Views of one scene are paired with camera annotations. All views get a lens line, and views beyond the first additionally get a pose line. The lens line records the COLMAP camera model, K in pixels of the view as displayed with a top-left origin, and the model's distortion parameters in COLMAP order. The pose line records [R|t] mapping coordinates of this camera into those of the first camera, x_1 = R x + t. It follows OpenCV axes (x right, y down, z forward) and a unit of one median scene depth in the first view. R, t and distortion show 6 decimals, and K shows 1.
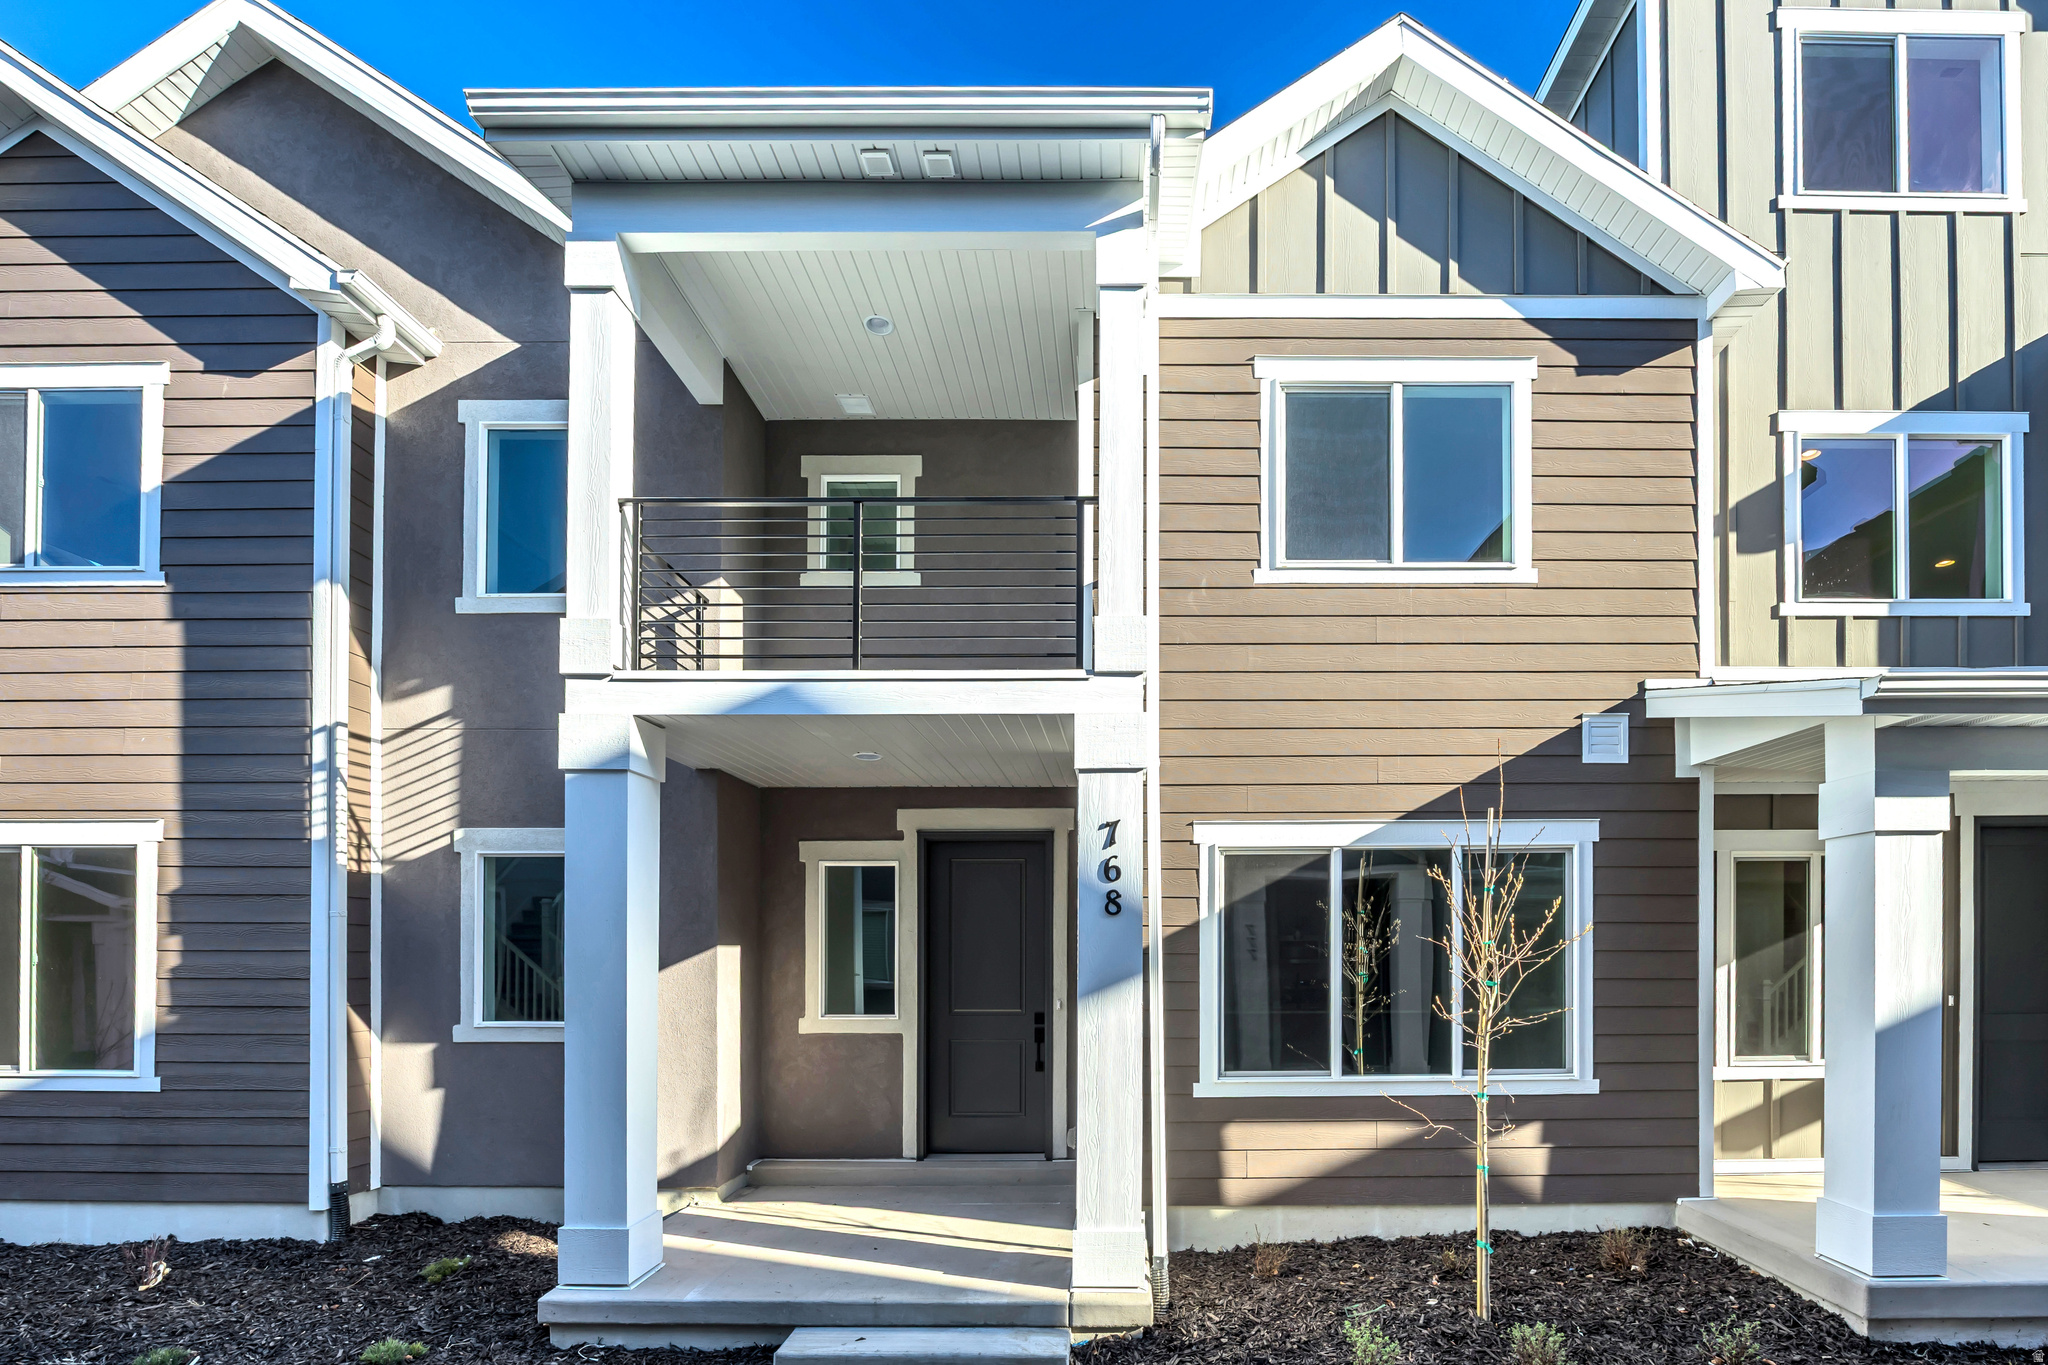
lens RADIAL K [[963.5, 0, 1026.5], [0, 963.5, 956.1], [0, 0, 1]] dist [-0.003016, -0.000065]
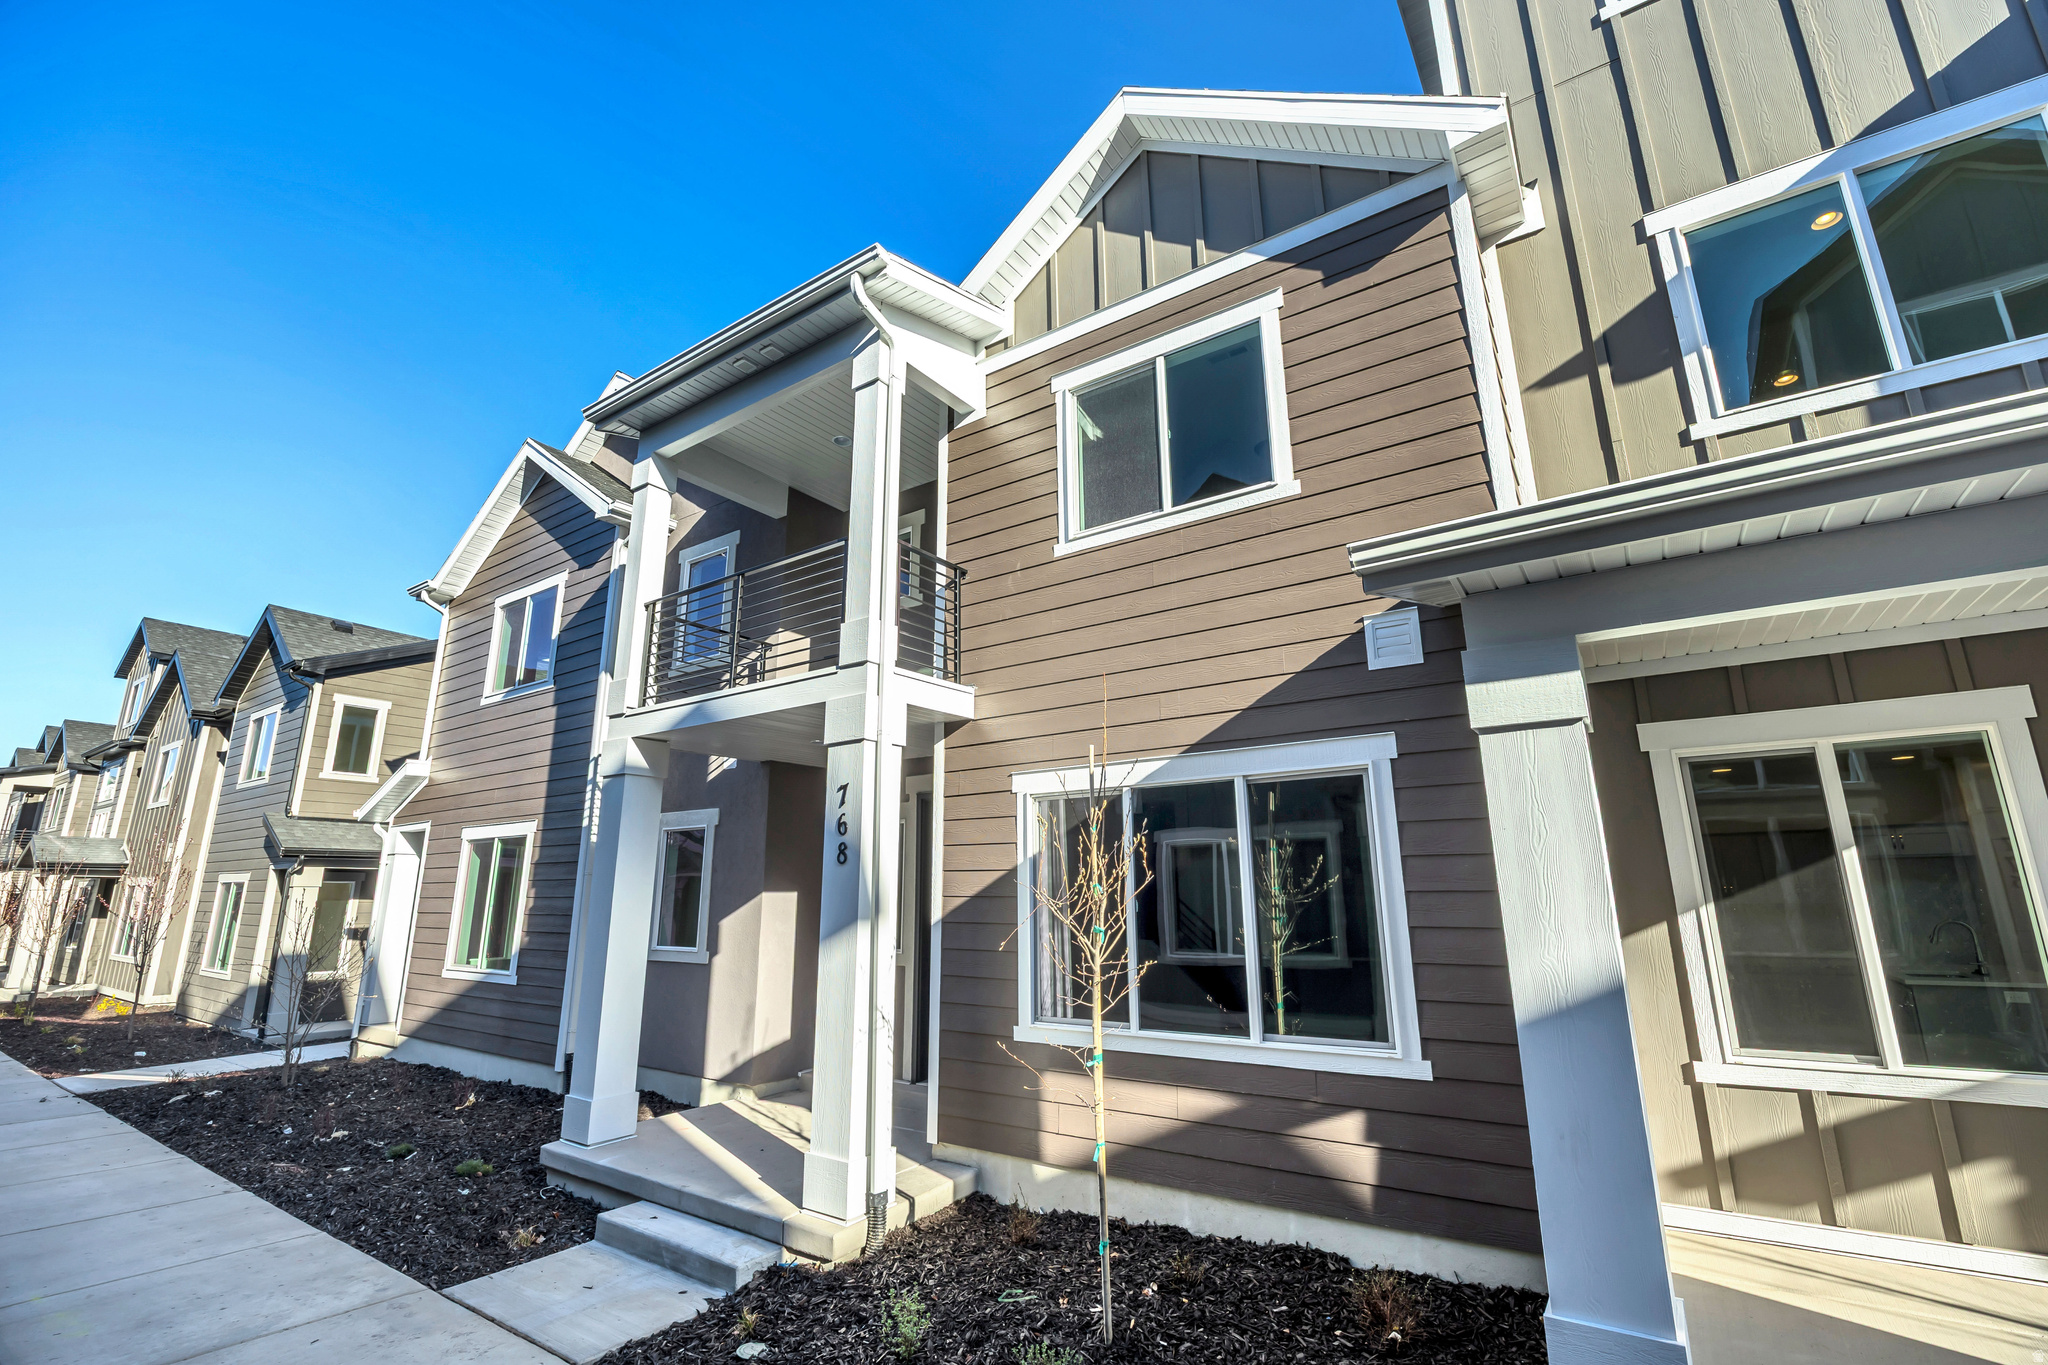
lens RADIAL K [[887.6, 0, 1024.0], [0, 887.6, 682.5], [0, 0, 1]] dist [-0.001884, -0.000068]
pose [[0.823119, -0.137078, -0.551077, 0.740501], [0.003915, 0.971775, -0.235876, -0.001361], [0.567856, 0.191996, 0.800423, 0.175951]]
